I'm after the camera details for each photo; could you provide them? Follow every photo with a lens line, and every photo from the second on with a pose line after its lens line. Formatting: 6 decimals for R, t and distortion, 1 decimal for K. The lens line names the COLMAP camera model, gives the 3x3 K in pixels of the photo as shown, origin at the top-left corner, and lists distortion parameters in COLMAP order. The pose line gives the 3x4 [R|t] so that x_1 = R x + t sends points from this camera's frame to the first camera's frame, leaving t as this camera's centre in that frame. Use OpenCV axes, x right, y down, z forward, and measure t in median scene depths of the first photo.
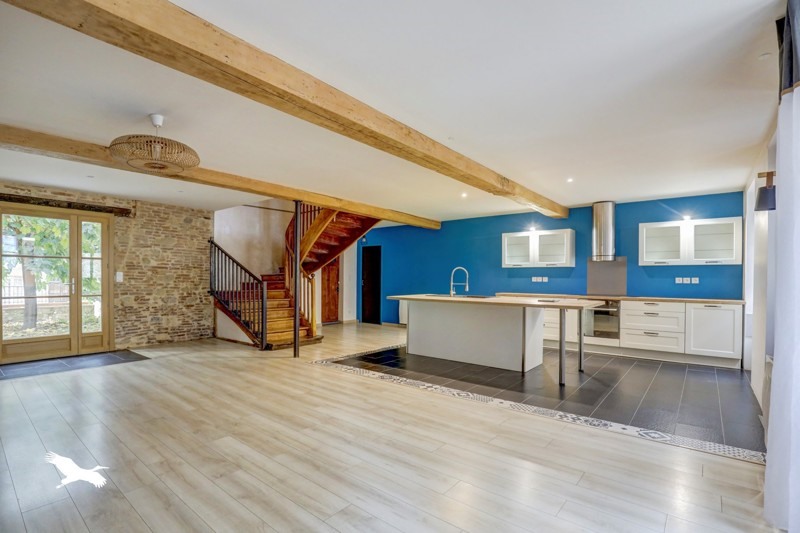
lens RADIAL K [[369.5, 0, 400.0], [0, 369.5, 266.5], [0, 0, 1]] dist [-0.020561, 0.000054]
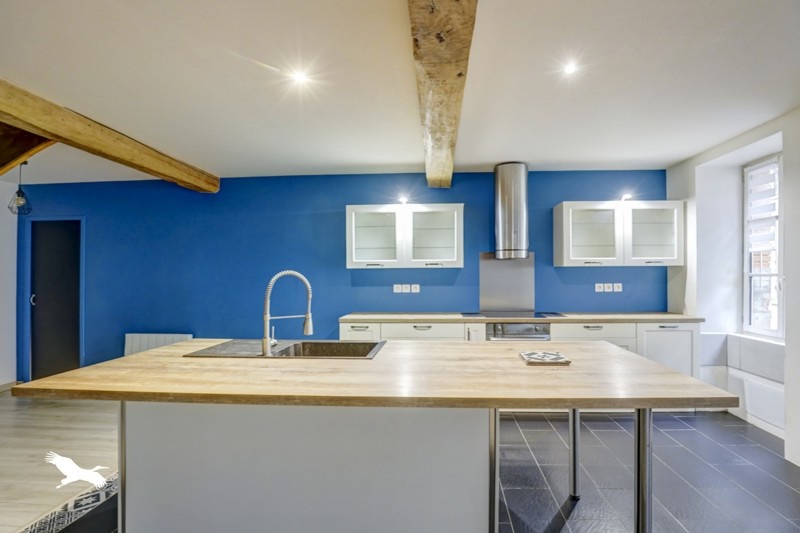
lens RADIAL K [[369.5, 0, 400.0], [0, 369.5, 266.5], [0, 0, 1]] dist [-0.020561, 0.000054]
pose [[0.830589, 0.001975, 0.556882, 0.043734], [-0.006478, 0.999960, 0.006115, -0.004193], [-0.556848, -0.008687, 0.830569, 0.550733]]
